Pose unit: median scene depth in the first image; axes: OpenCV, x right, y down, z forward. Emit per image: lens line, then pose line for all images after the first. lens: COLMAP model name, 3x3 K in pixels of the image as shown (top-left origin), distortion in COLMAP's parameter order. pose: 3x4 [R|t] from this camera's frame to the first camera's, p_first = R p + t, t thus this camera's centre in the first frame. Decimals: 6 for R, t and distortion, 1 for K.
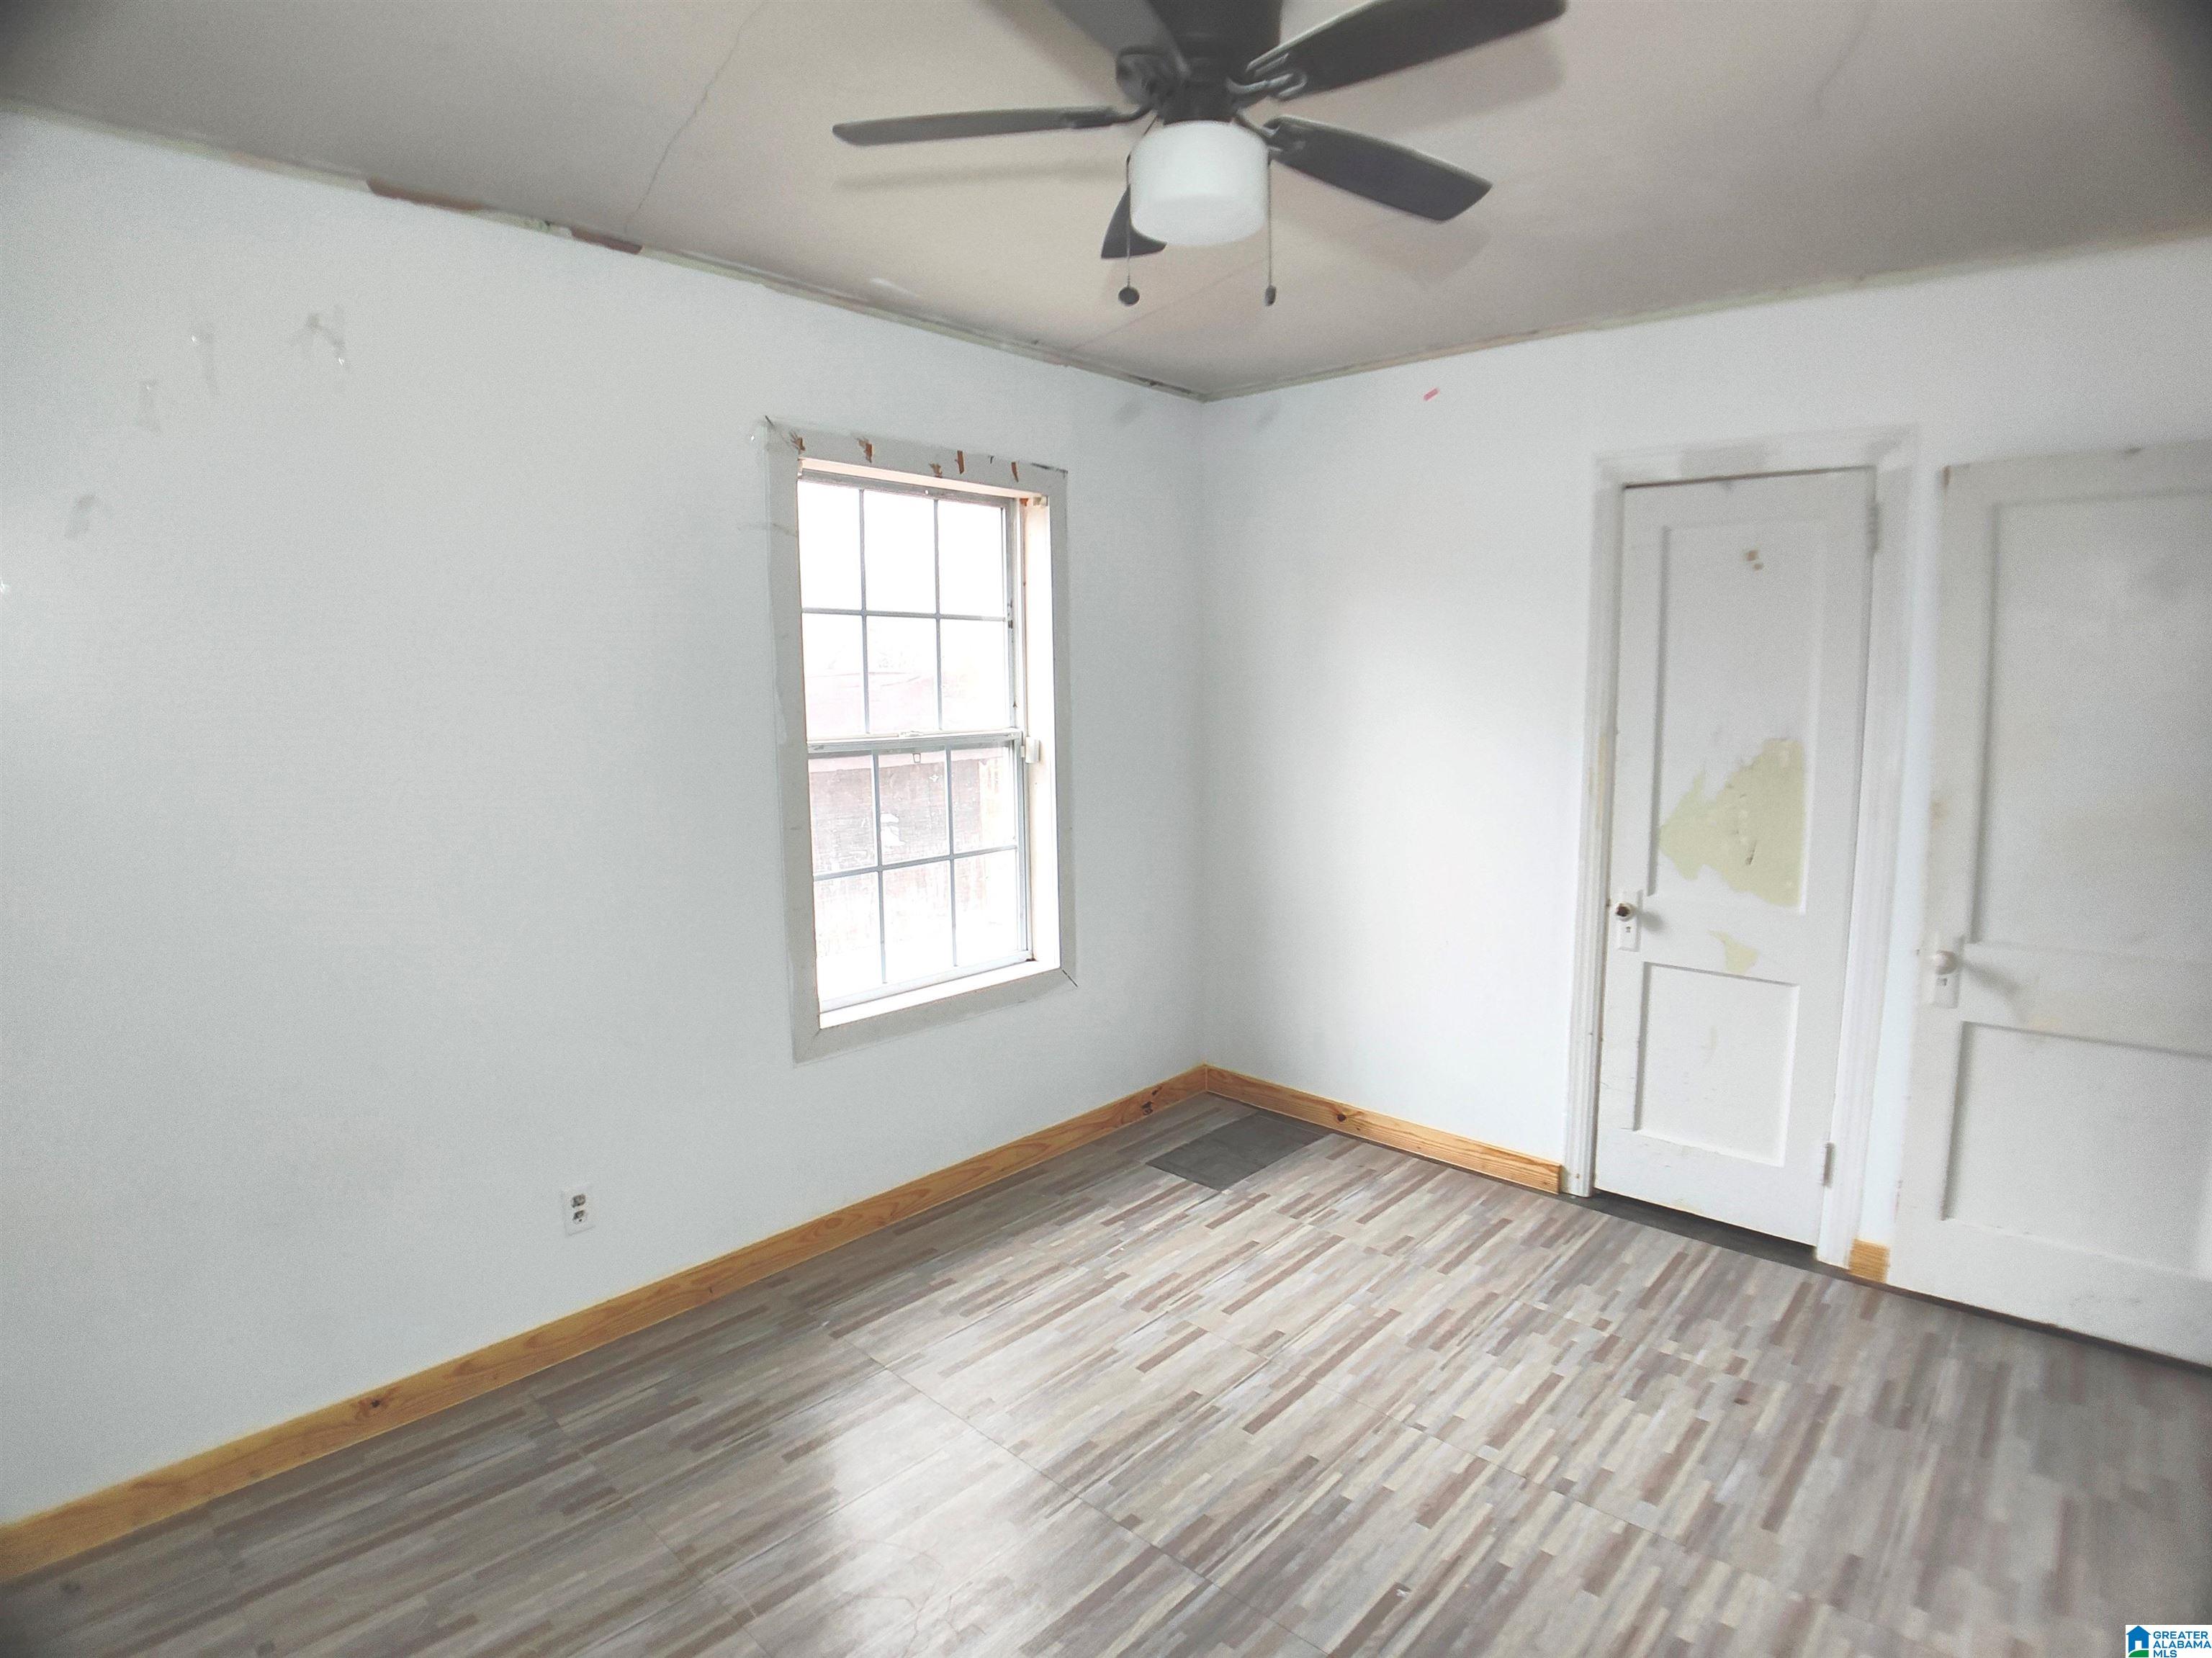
lens RADIAL K [[1156.6, 0, 1098.1], [0, 1156.6, 825.6], [0, 0, 1]] dist [-0.075843, -0.001846]
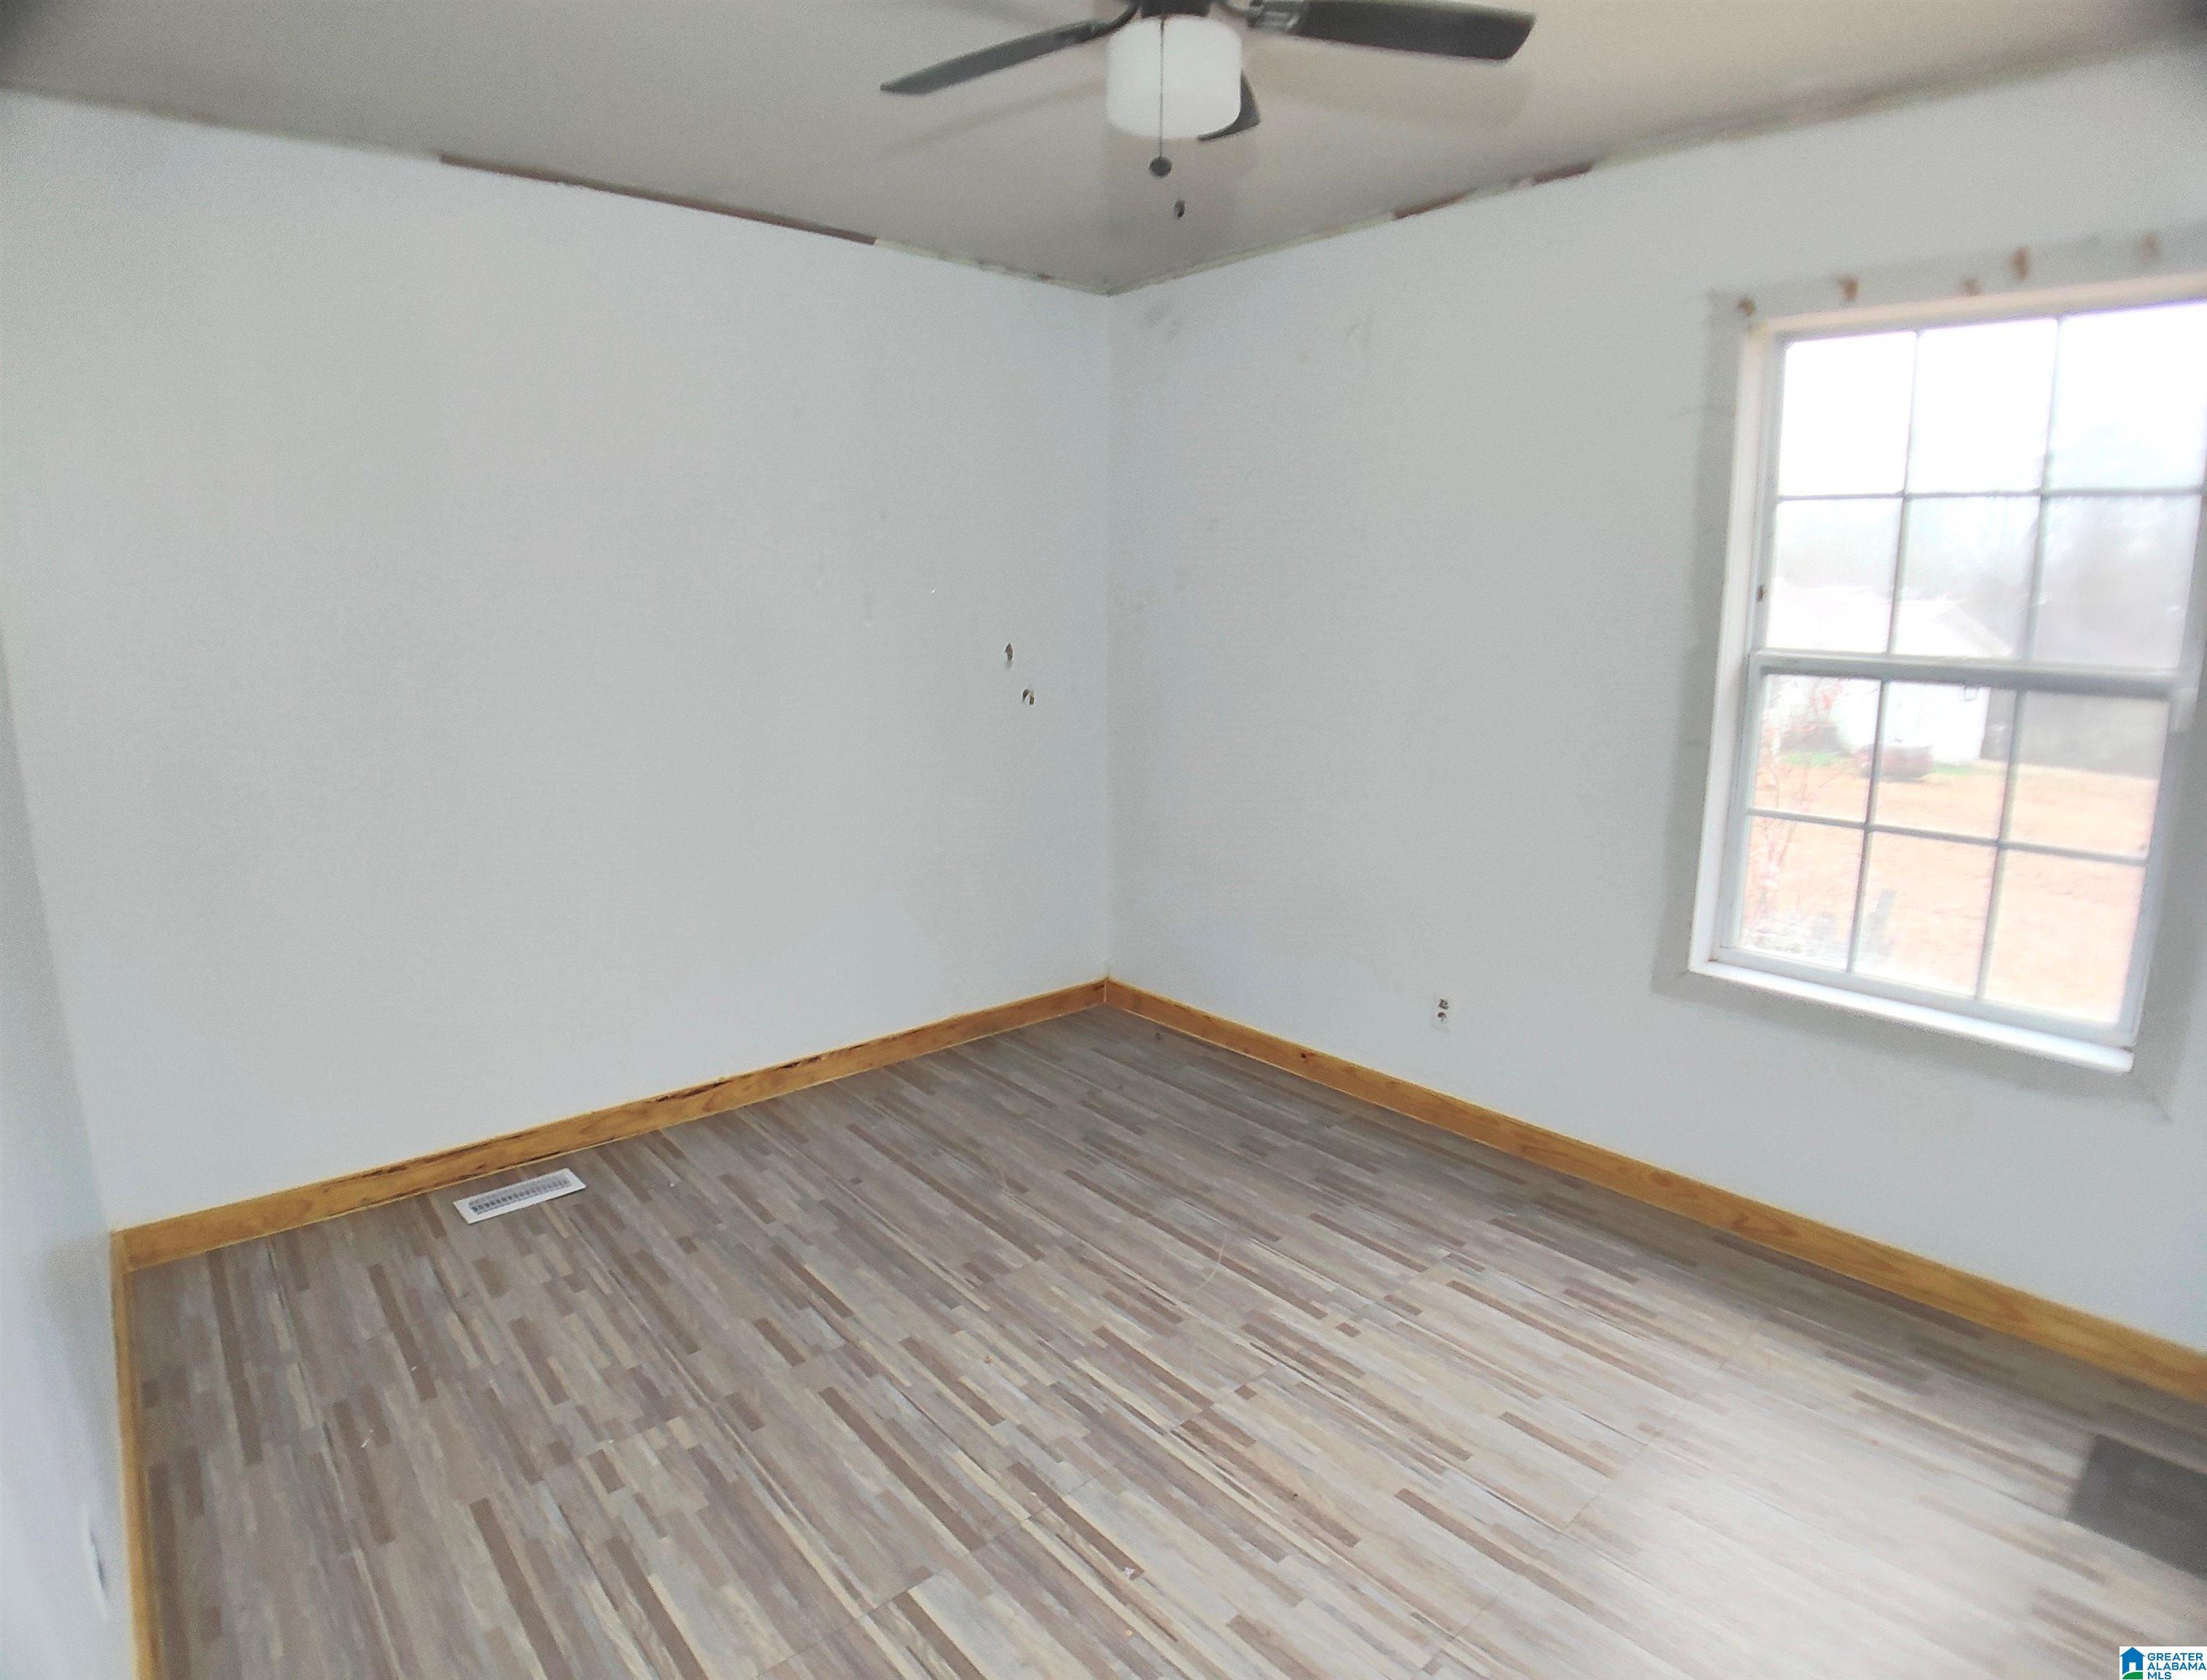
lens RADIAL K [[1168.6, 0, 1103.5], [0, 1168.6, 840.0], [0, 0, 1]] dist [-0.078678, -0.000227]
pose [[-0.100676, 0.205818, -0.973398, 0.799798], [-0.126989, 0.967708, 0.217749, -0.072428], [0.986782, 0.145533, -0.071289, 0.719737]]
